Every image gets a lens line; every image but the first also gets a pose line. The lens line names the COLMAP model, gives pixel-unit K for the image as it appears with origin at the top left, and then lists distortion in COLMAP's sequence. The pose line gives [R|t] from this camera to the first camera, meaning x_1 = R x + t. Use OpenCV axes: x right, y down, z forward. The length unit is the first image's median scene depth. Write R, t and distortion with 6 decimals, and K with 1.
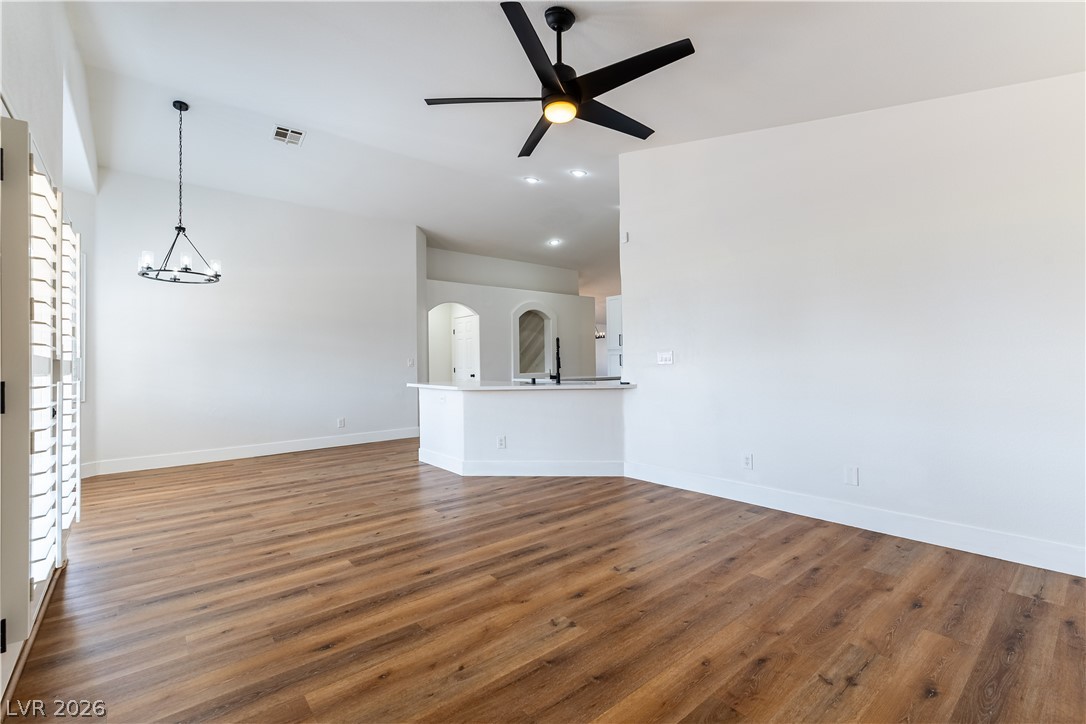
lens RADIAL K [[468.8, 0, 545.1], [0, 468.8, 355.3], [0, 0, 1]] dist [-0.000349, -0.000186]
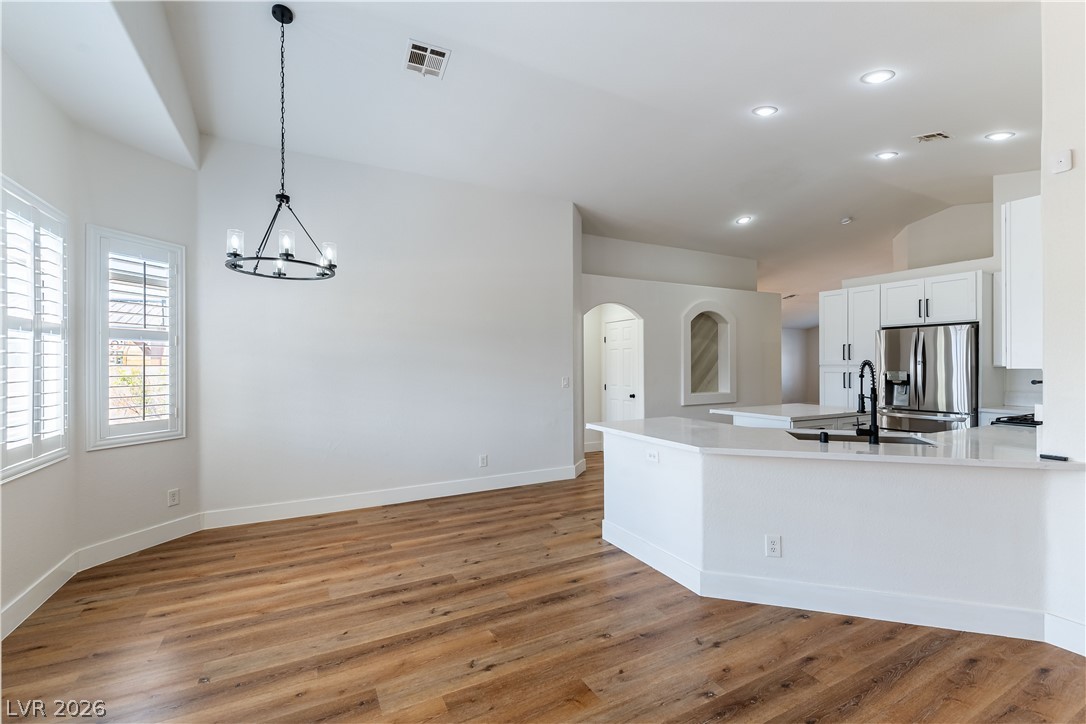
lens RADIAL K [[468.8, 0, 545.6], [0, 468.8, 366.9], [0, 0, 1]] dist [-0.000349, -0.000186]
pose [[0.975344, 0.012782, -0.220320, -0.148932], [-0.008130, 0.999725, 0.022007, -0.025686], [0.220541, -0.019673, 0.975179, 0.243333]]
